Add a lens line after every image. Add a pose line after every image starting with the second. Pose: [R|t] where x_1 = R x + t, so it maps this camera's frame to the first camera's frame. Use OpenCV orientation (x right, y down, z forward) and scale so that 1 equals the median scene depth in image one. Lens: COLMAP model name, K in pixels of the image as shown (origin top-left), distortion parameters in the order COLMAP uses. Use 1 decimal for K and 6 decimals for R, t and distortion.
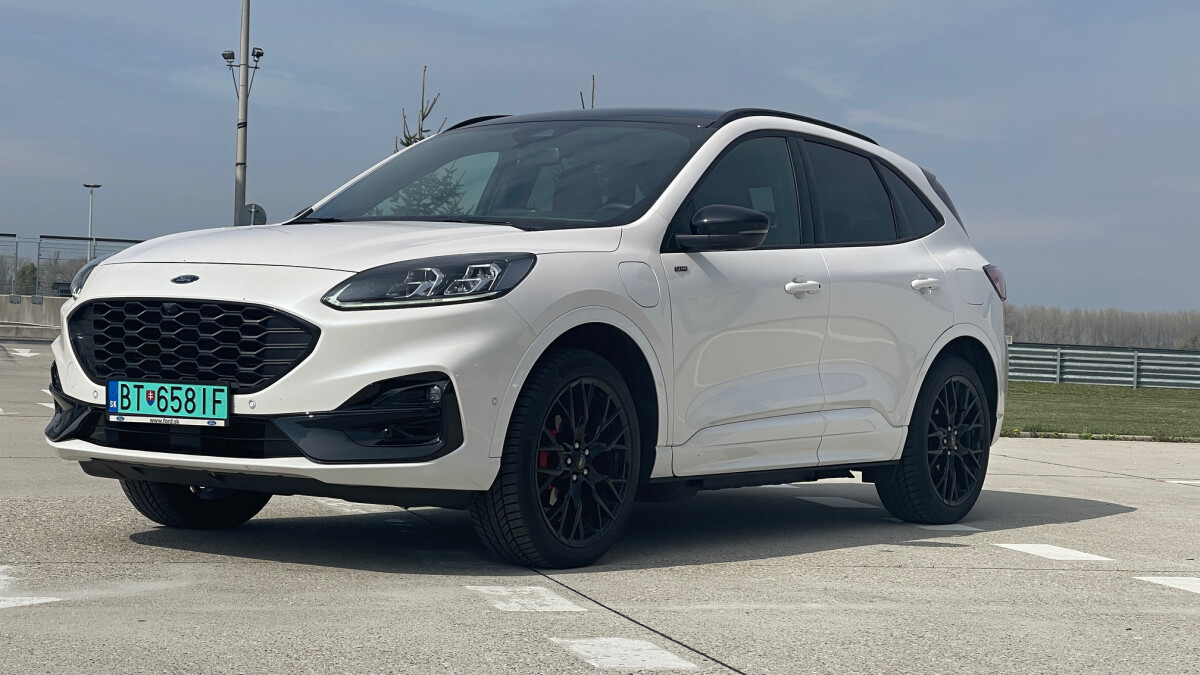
lens RADIAL K [[2292.9, 0, 600.0], [0, 2292.9, 337.5], [0, 0, 1]] dist [0.053788, 0.206056]
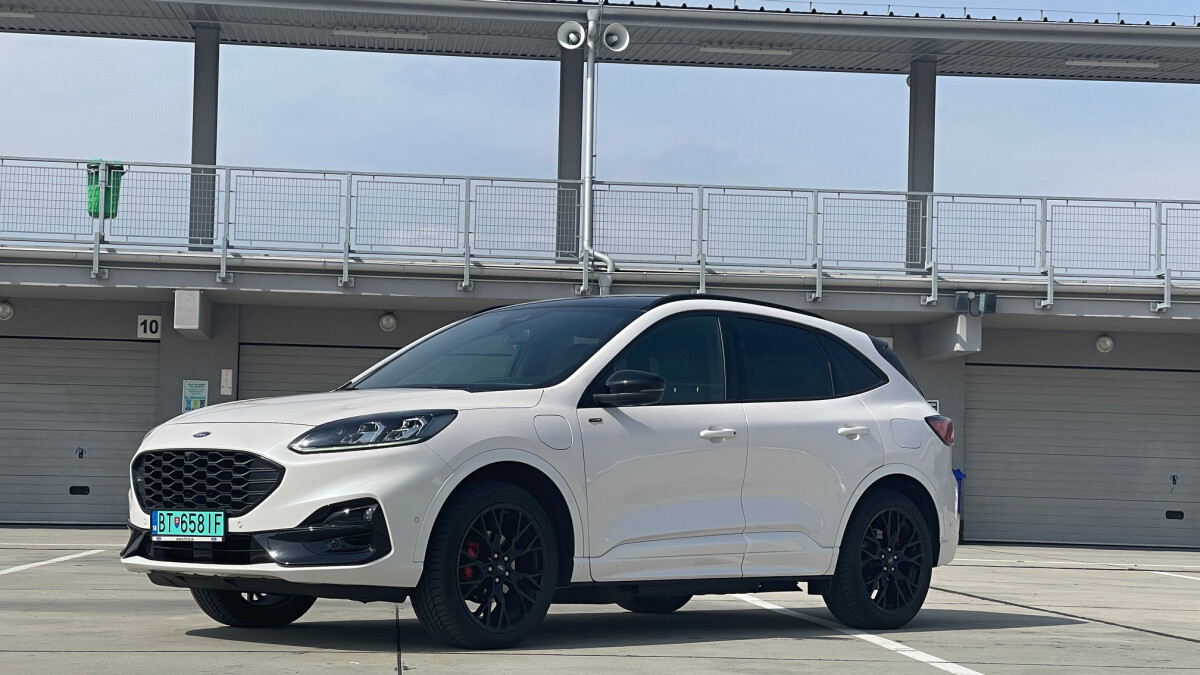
lens RADIAL K [[2179.2, 0, 600.0], [0, 2179.2, 337.5], [0, 0, 1]] dist [0.206302, 0.132853]
pose [[0.984924, -0.027790, -0.170740, 0.278106], [0.014081, 0.996616, -0.080984, 0.026349], [0.172413, 0.077358, 0.981982, -0.244628]]
